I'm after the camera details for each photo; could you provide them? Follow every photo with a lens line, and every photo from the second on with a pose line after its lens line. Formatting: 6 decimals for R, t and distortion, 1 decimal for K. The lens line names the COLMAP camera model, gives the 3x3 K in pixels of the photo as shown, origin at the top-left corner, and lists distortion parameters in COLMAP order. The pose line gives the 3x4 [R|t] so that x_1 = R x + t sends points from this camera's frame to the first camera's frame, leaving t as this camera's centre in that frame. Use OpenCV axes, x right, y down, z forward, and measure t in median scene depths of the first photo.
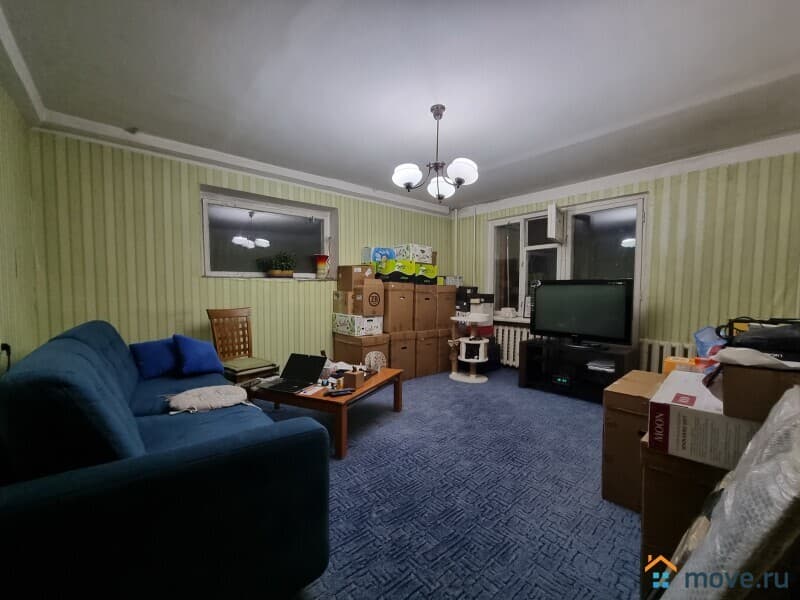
lens RADIAL K [[337.6, 0, 401.4], [0, 337.6, 304.6], [0, 0, 1]] dist [-0.003158, -0.000406]
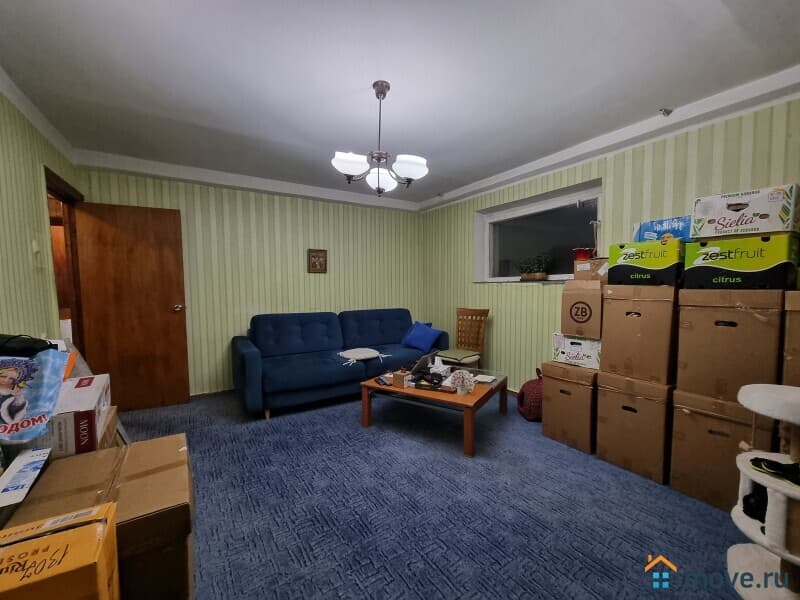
lens RADIAL K [[337.2, 0, 399.2], [0, 337.2, 312.4], [0, 0, 1]] dist [-0.014803, -0.000043]
pose [[-0.152714, 0.071450, -0.985684, 0.871547], [-0.051855, 0.995430, 0.080190, -0.069698], [0.986909, 0.063358, -0.148311, 1.101183]]
